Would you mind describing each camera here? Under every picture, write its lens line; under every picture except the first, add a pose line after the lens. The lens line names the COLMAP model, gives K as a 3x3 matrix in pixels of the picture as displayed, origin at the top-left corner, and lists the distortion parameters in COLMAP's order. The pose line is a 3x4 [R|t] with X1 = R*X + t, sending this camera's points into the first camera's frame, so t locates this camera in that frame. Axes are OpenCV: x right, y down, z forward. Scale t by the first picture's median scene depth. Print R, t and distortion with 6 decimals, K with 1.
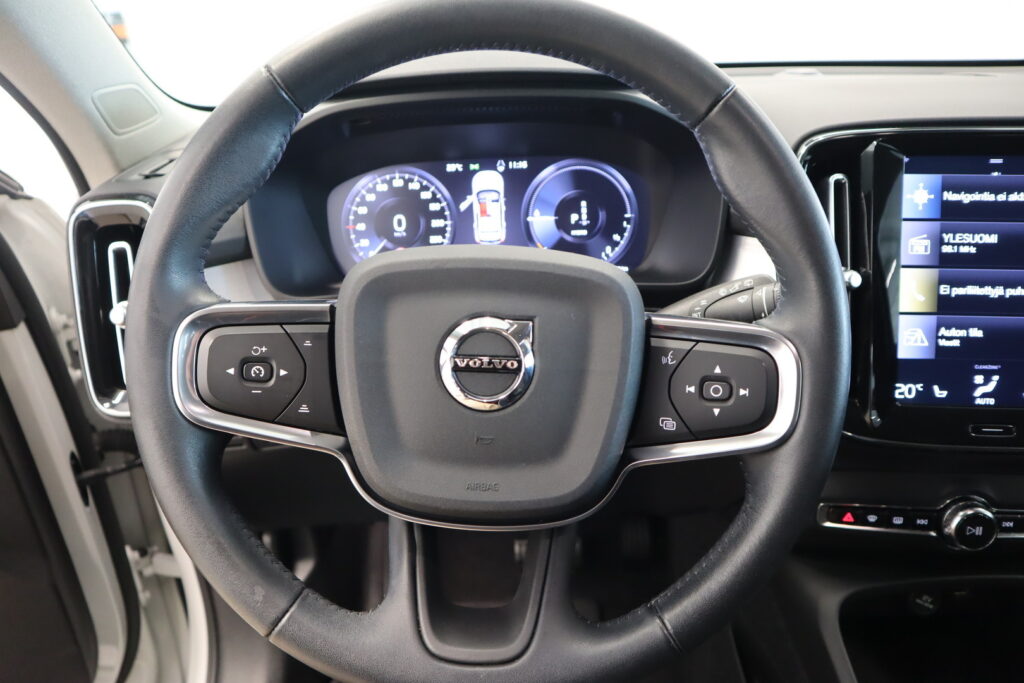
lens RADIAL K [[690.8, 0, 495.1], [0, 690.8, 340.9], [0, 0, 1]] dist [-0.125901, 0.069629]
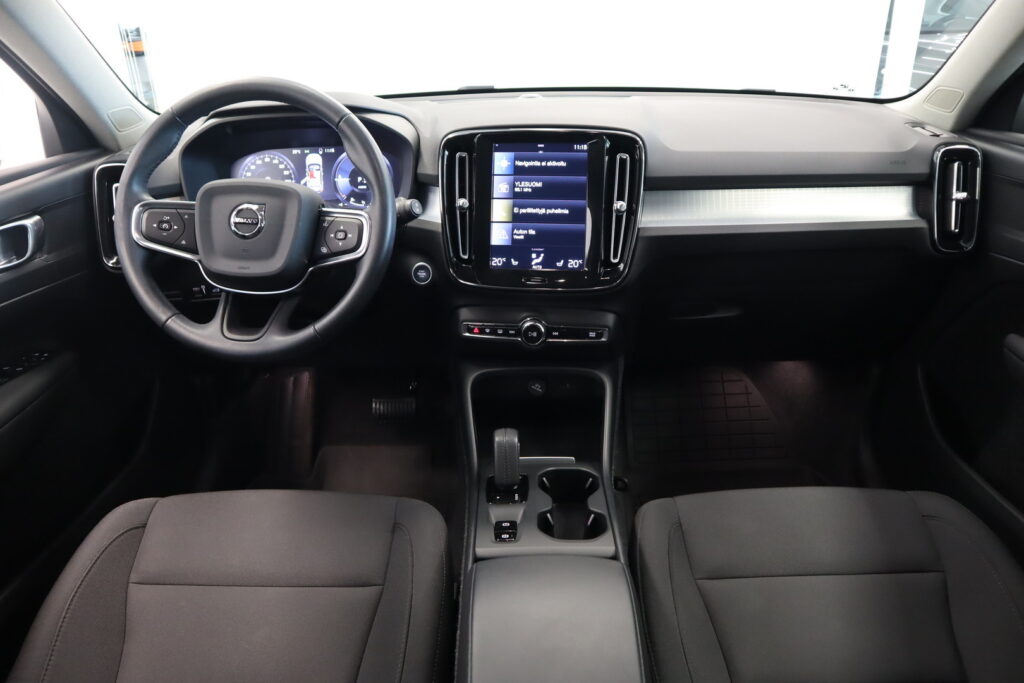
lens RADIAL K [[704.9, 0, 508.6], [0, 704.9, 332.1], [0, 0, 1]] dist [-0.127708, 0.077905]
pose [[0.999628, 0.022463, -0.015460, 0.694529], [-0.022731, 0.999590, -0.017424, 0.321787], [0.015062, 0.017769, 0.999729, -1.084276]]
